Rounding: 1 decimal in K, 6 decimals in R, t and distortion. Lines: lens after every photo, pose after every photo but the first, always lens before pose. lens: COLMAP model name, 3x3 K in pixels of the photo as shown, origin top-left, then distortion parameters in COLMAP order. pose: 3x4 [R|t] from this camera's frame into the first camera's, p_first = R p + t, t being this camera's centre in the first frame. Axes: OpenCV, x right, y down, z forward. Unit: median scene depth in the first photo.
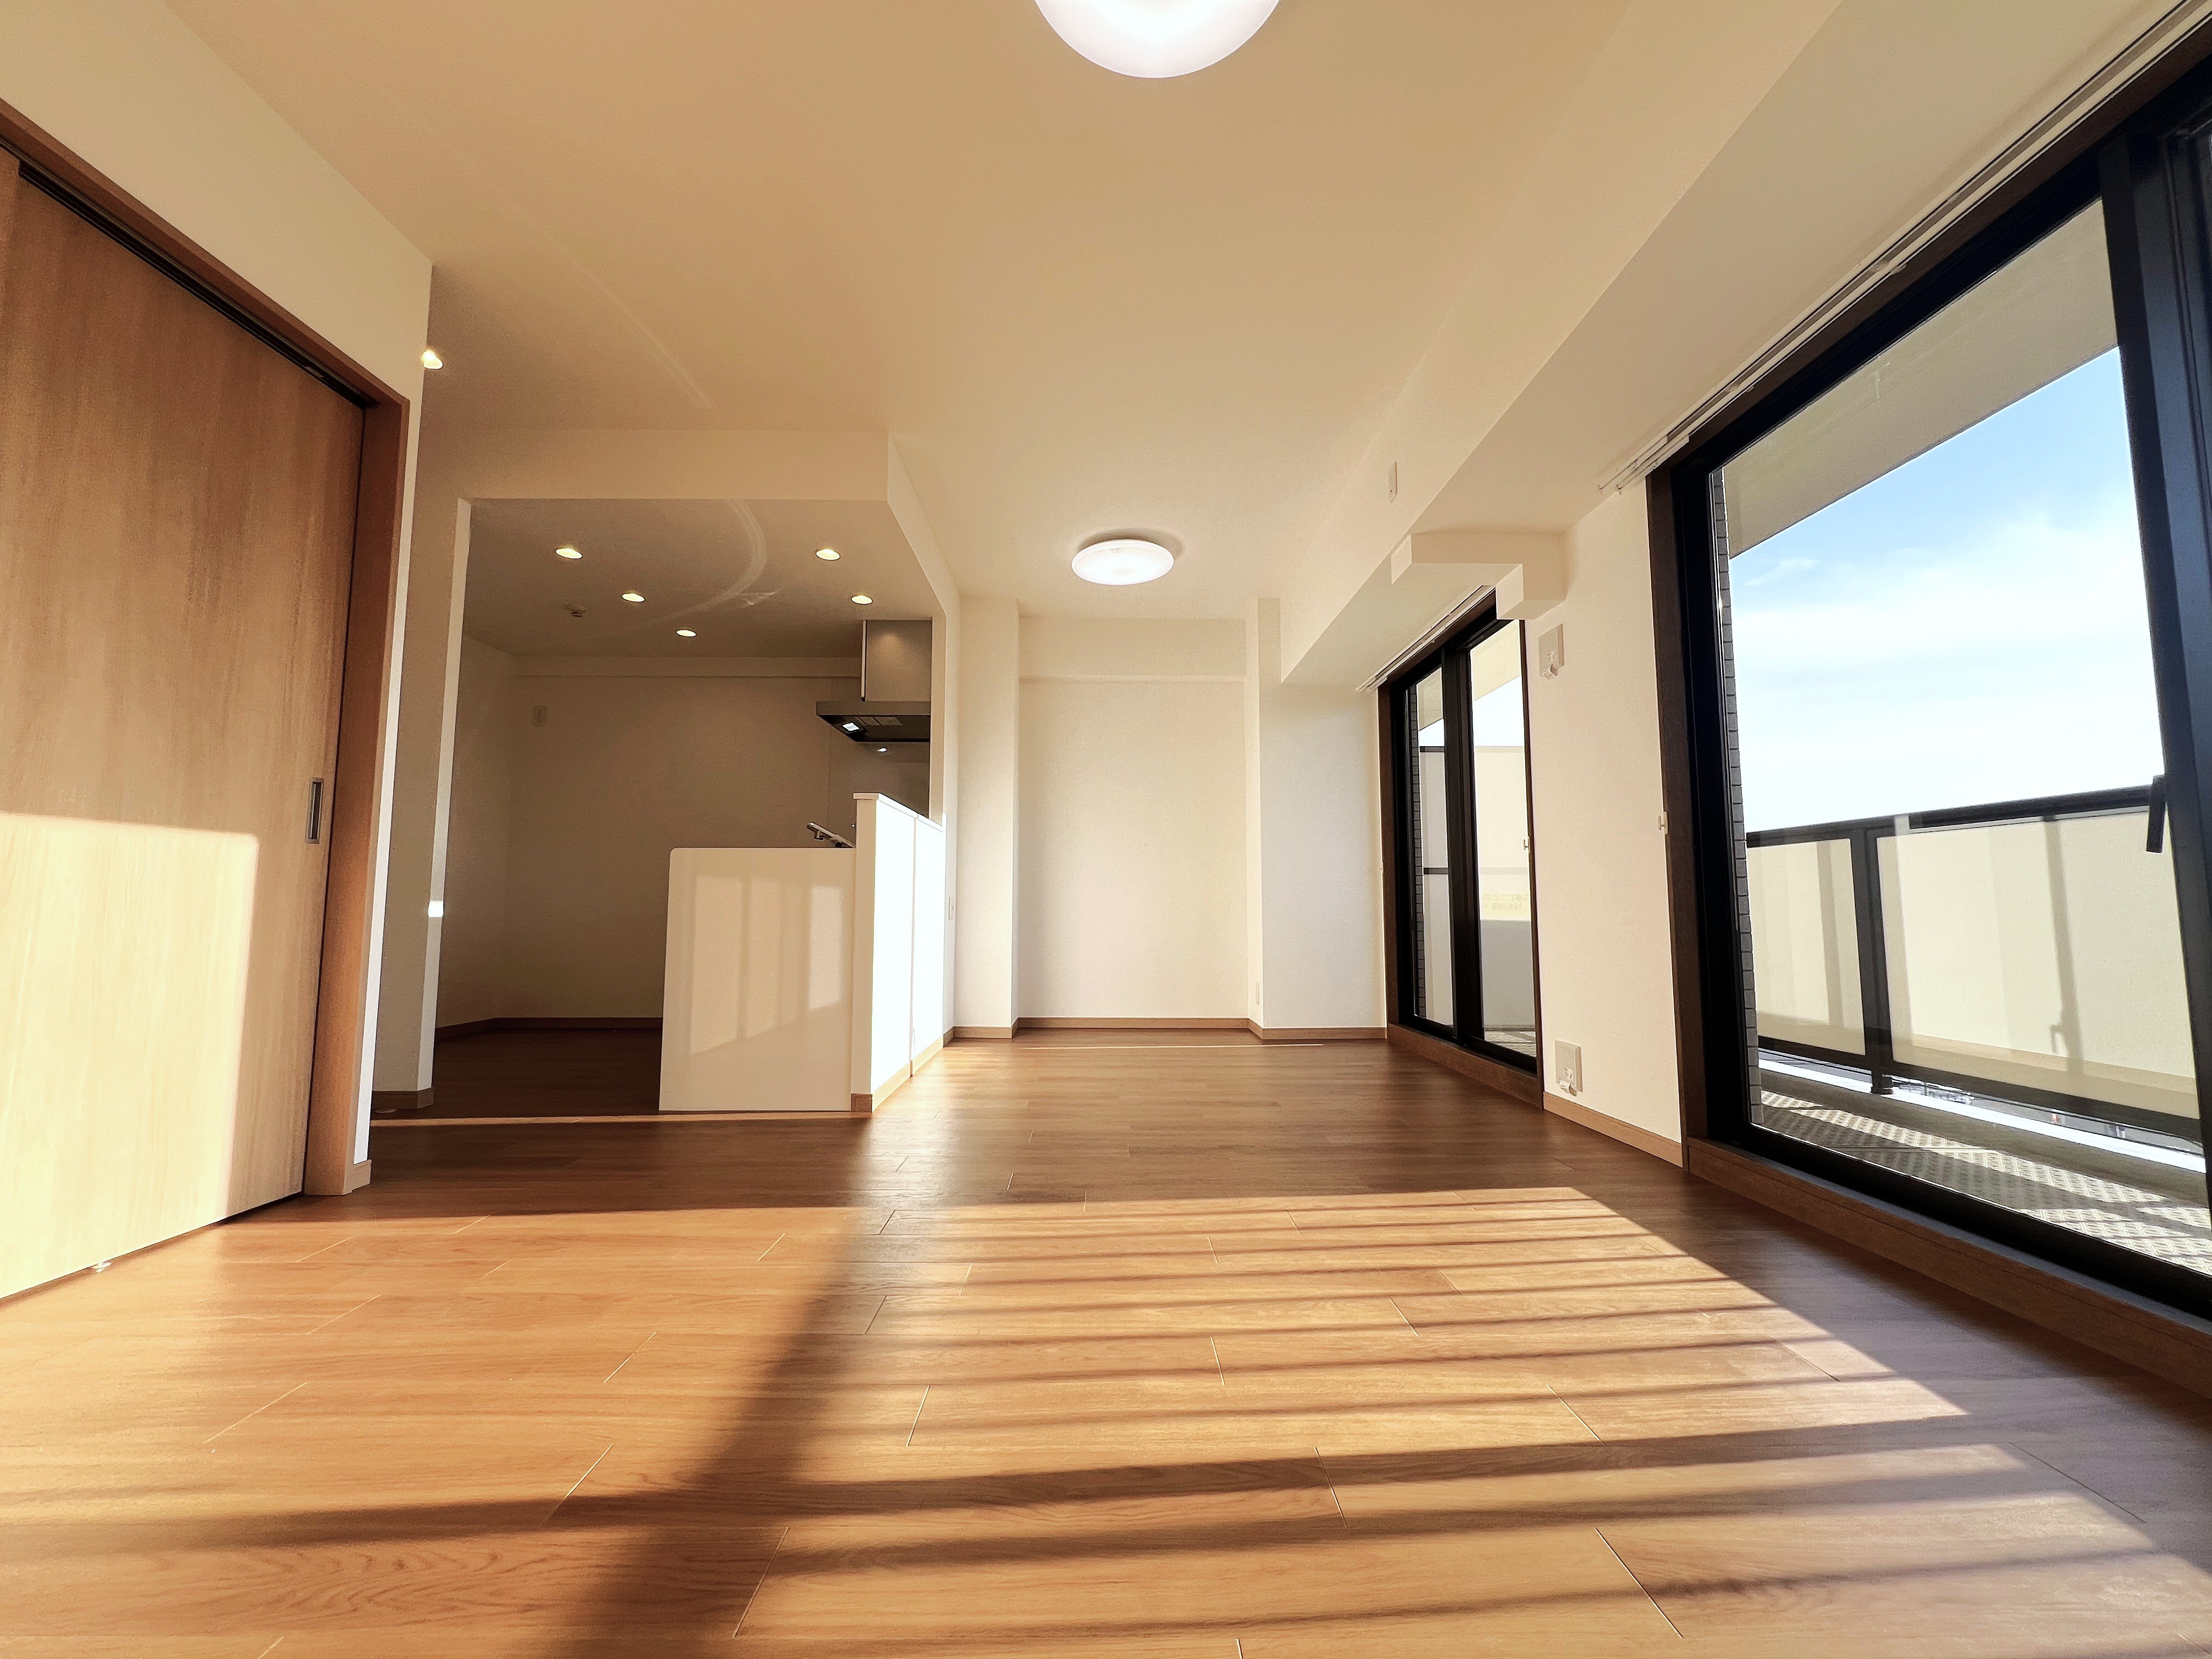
lens RADIAL K [[881.5, 0, 1101.2], [0, 881.5, 833.1], [0, 0, 1]] dist [0.000972, -0.000061]
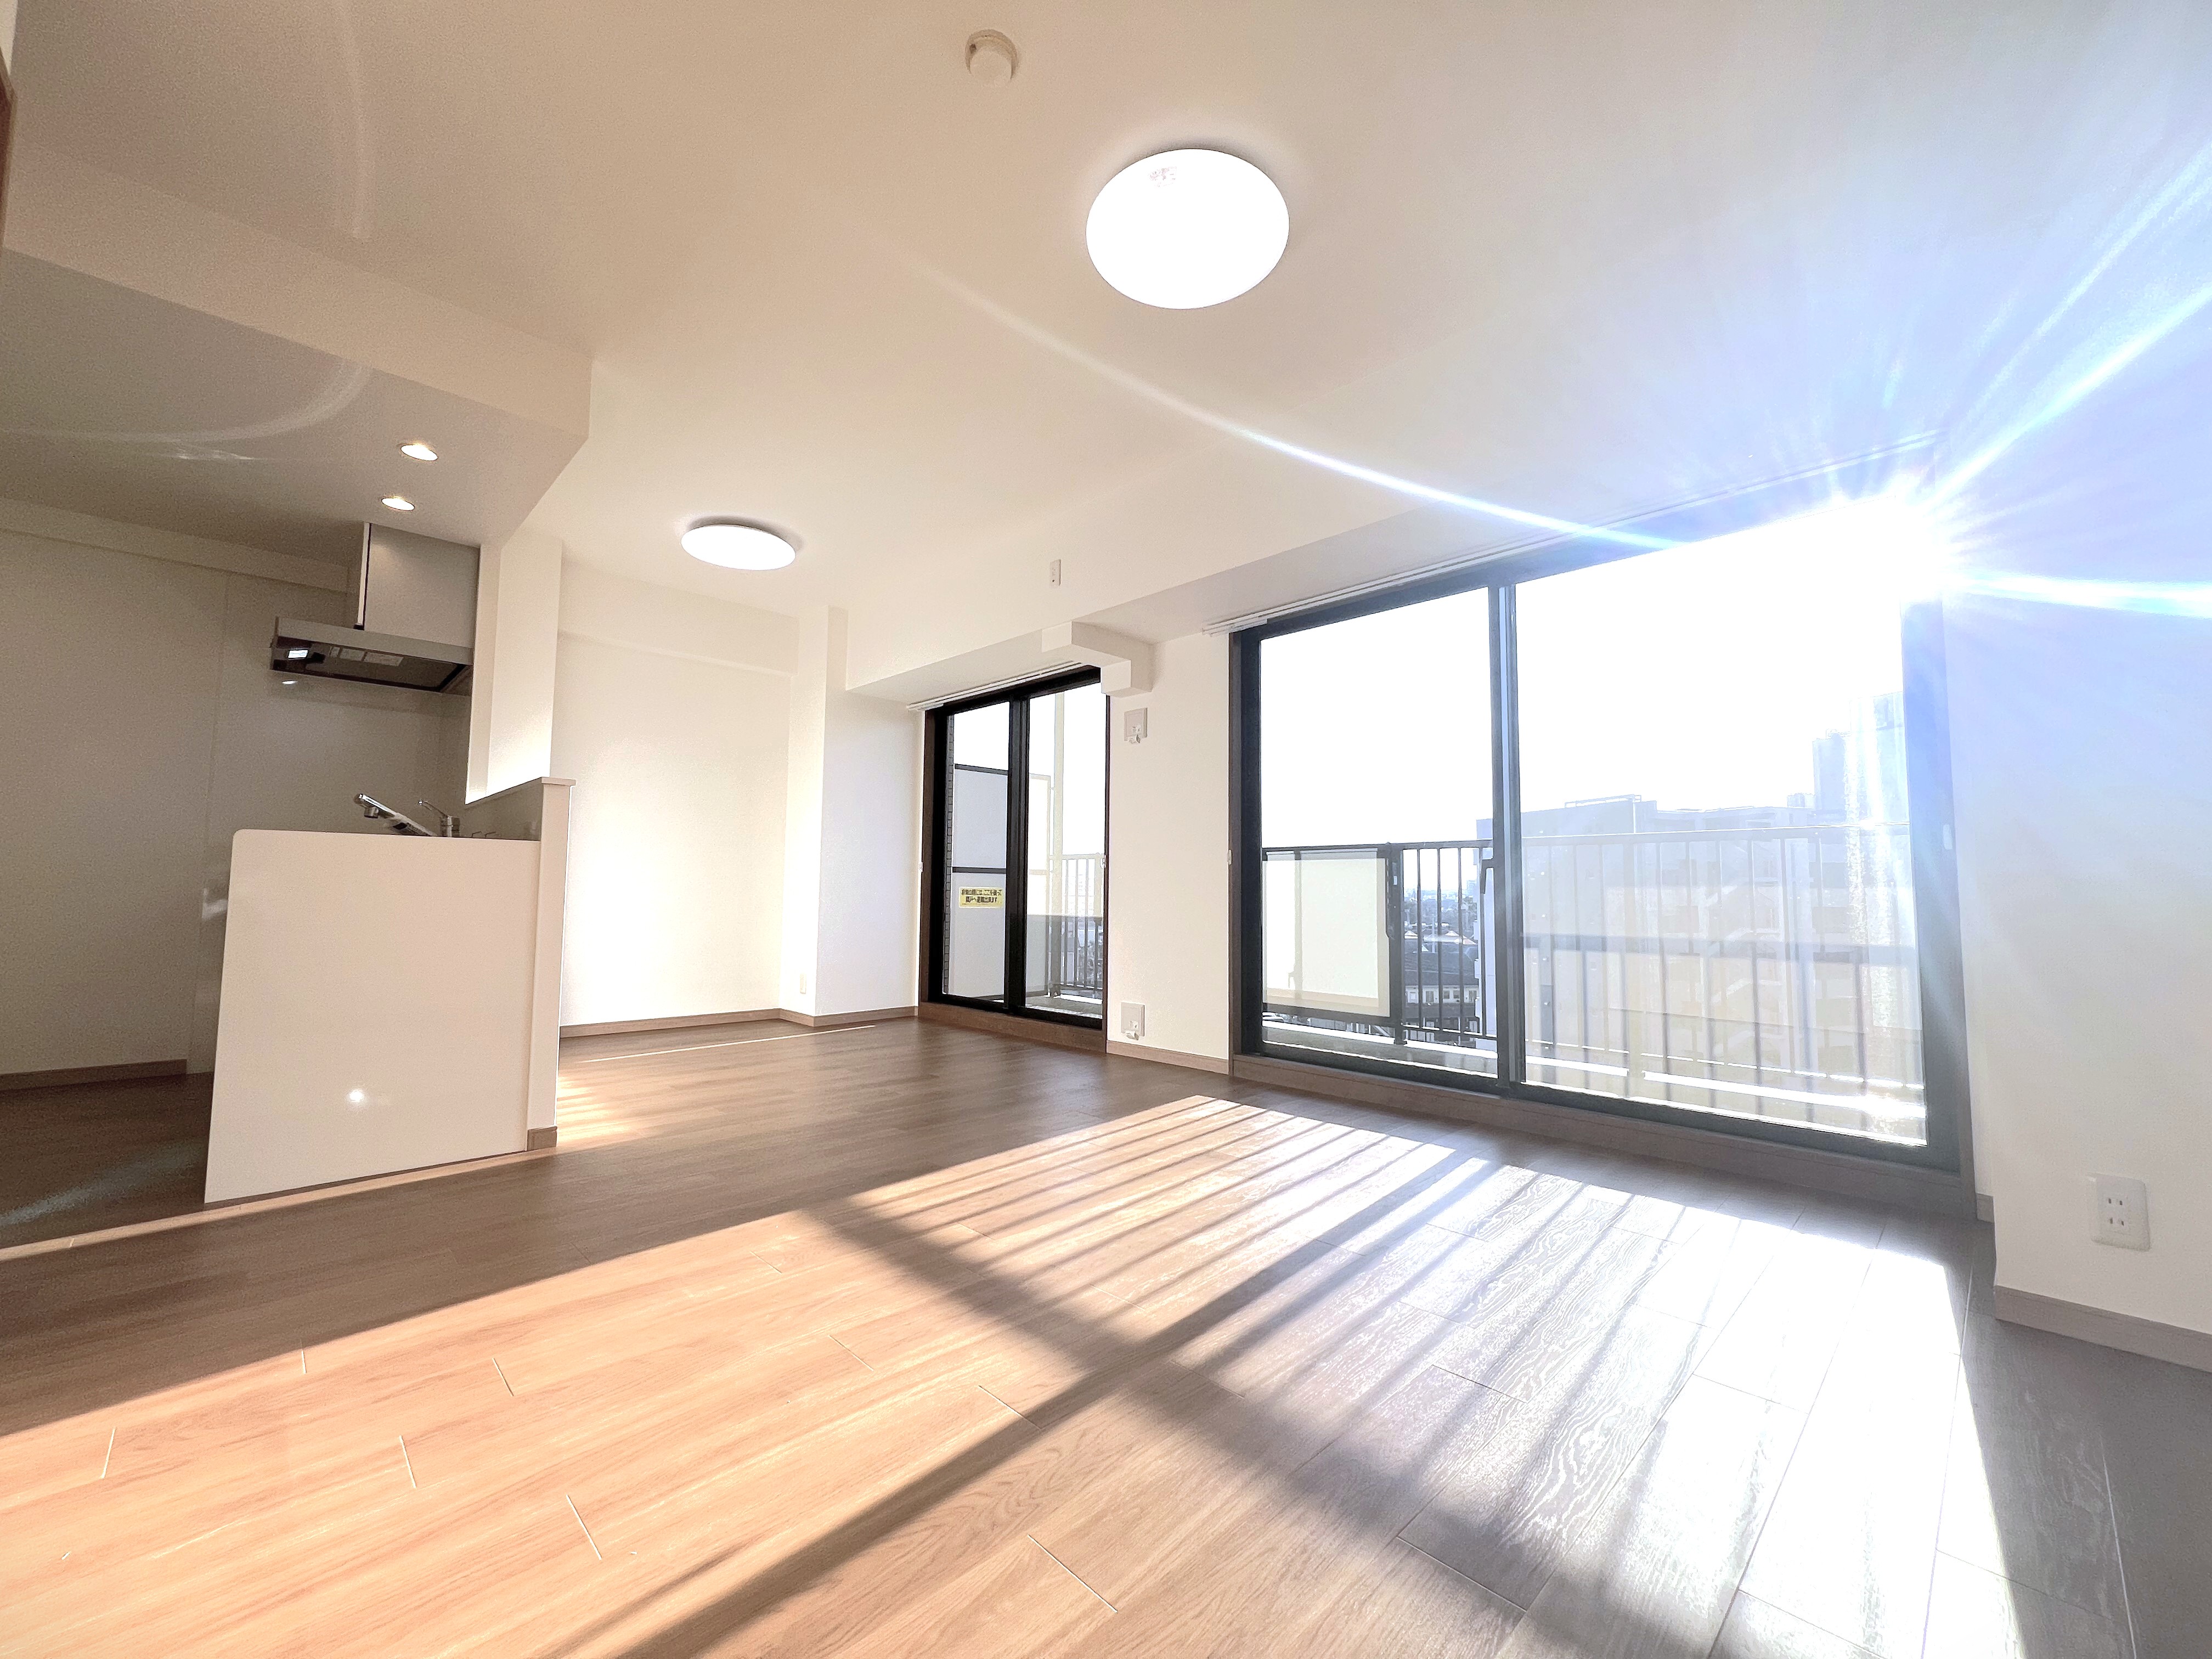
lens RADIAL K [[881.5, 0, 1101.2], [0, 881.5, 833.1], [0, 0, 1]] dist [0.000972, -0.000061]
pose [[0.724856, 0.053346, 0.686831, -0.488123], [-0.070527, 0.997505, -0.003045, -0.027787], [-0.685280, -0.046233, 0.726810, 0.013745]]
